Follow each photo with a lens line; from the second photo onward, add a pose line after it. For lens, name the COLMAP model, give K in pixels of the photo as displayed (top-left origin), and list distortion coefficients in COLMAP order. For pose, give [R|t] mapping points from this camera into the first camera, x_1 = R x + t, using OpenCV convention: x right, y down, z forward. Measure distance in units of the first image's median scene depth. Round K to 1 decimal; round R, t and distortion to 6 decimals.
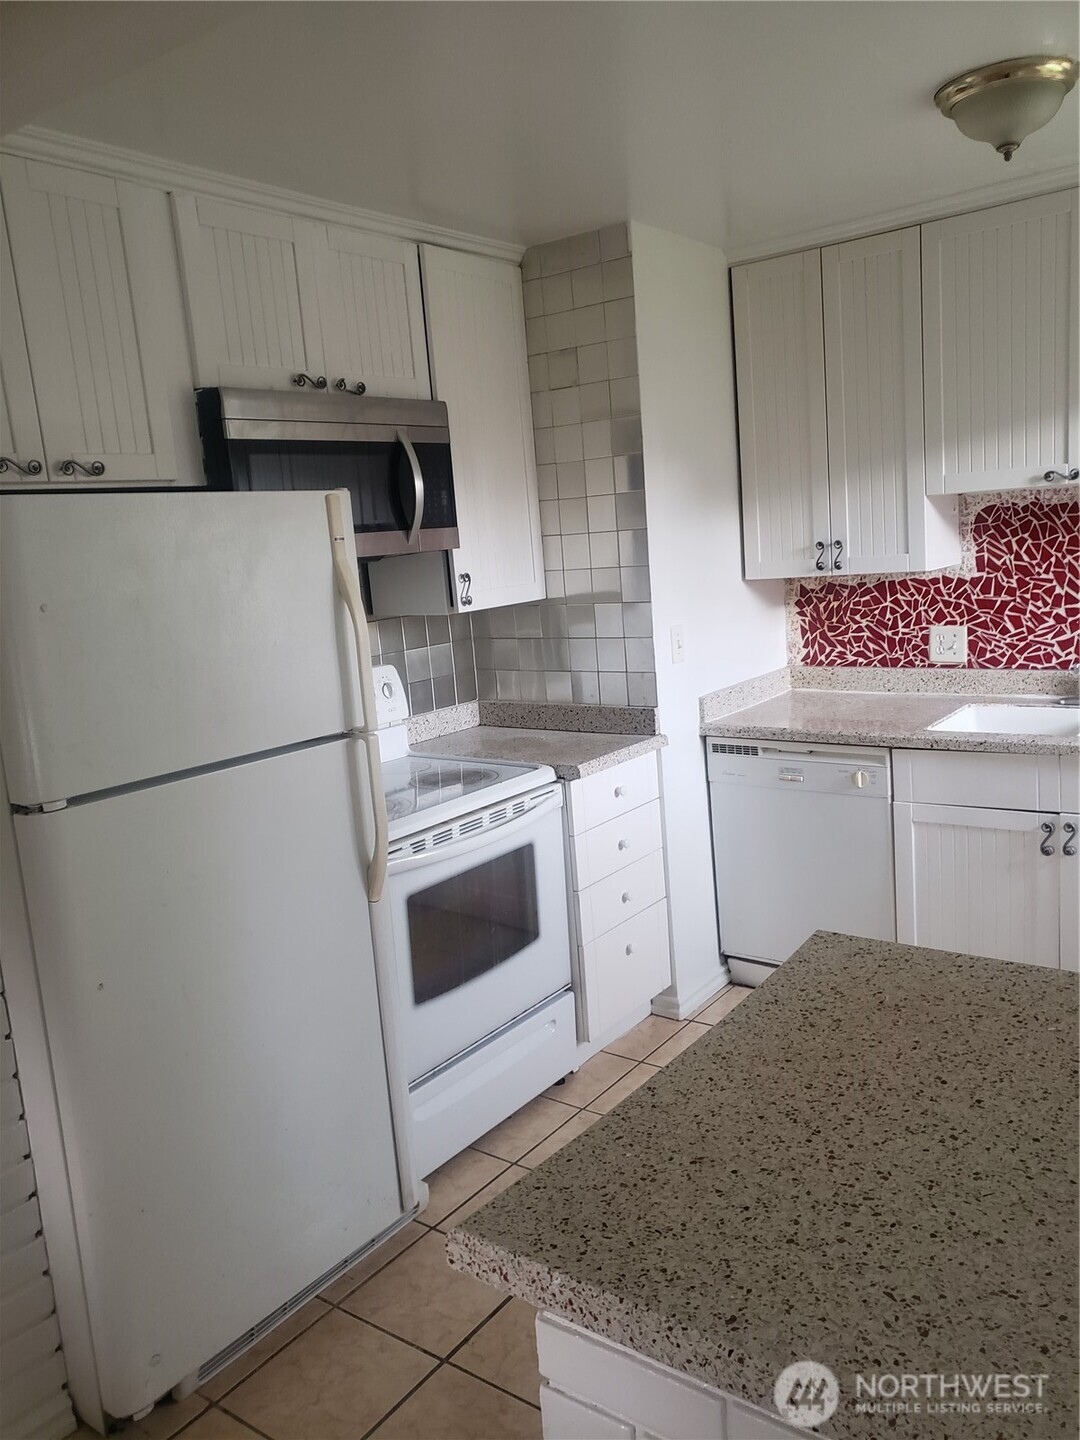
lens RADIAL K [[1106.6, 0, 540.0], [0, 1106.6, 720.0], [0, 0, 1]] dist [0.004273, 0.001173]
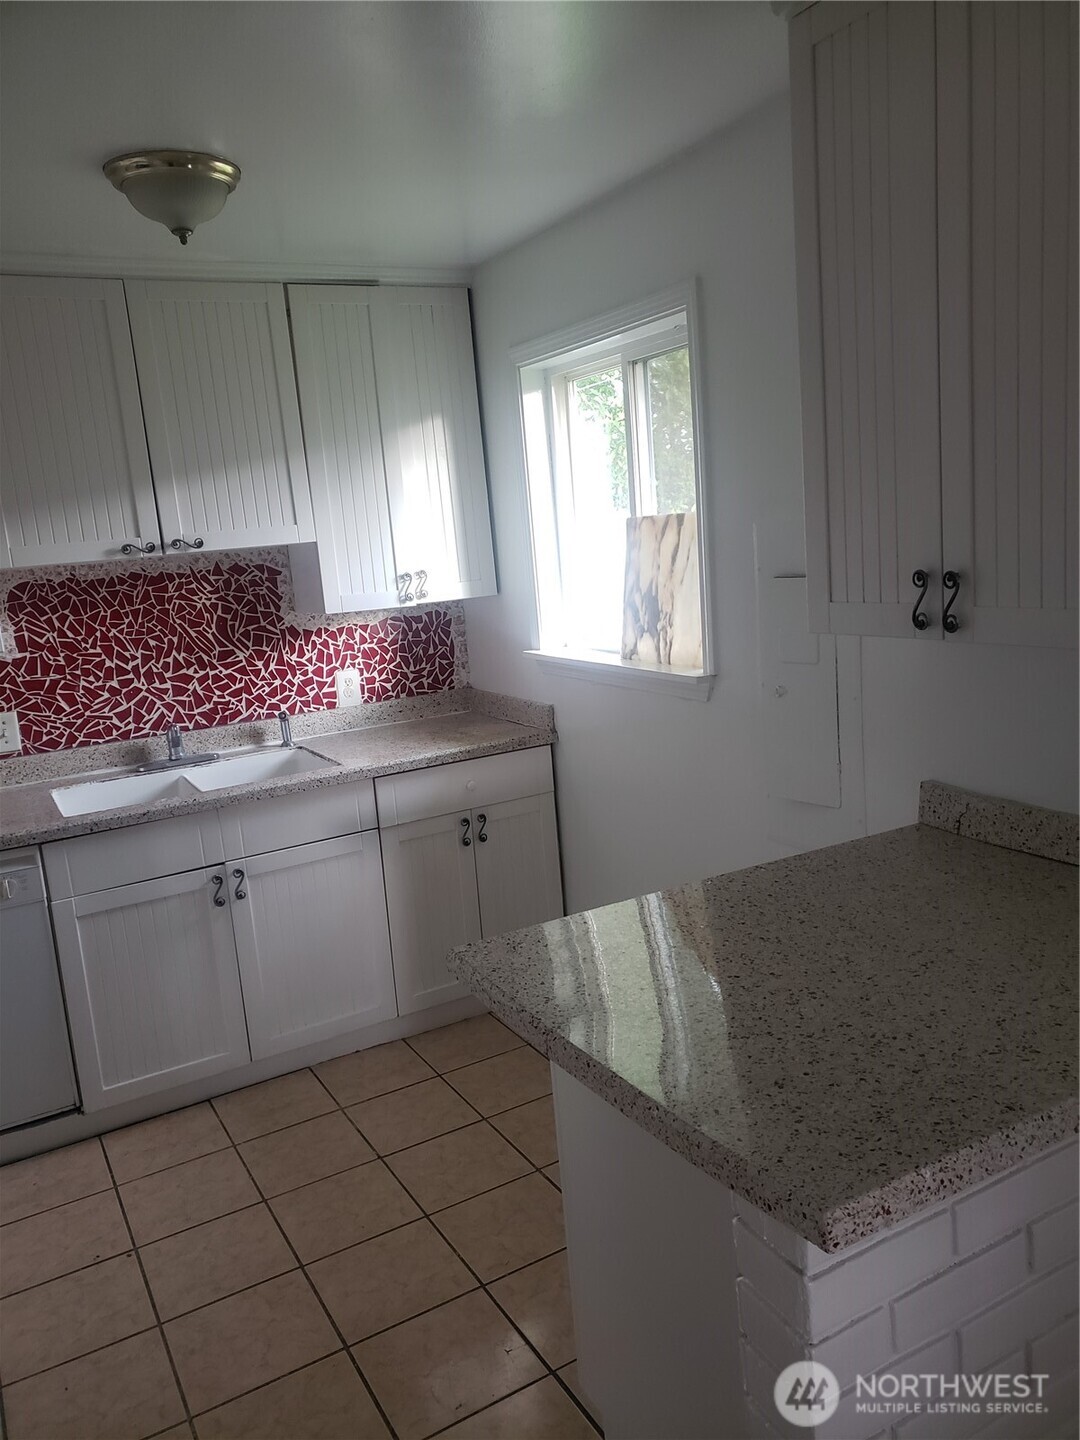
lens RADIAL K [[1134.6, 0, 540.0], [0, 1134.6, 720.0], [0, 0, 1]] dist [0.009142, -0.000677]
pose [[0.417594, -0.113815, 0.901477, -0.305481], [0.203951, 0.978549, 0.029069, -0.015935], [-0.885448, 0.171718, 0.431849, 0.206678]]
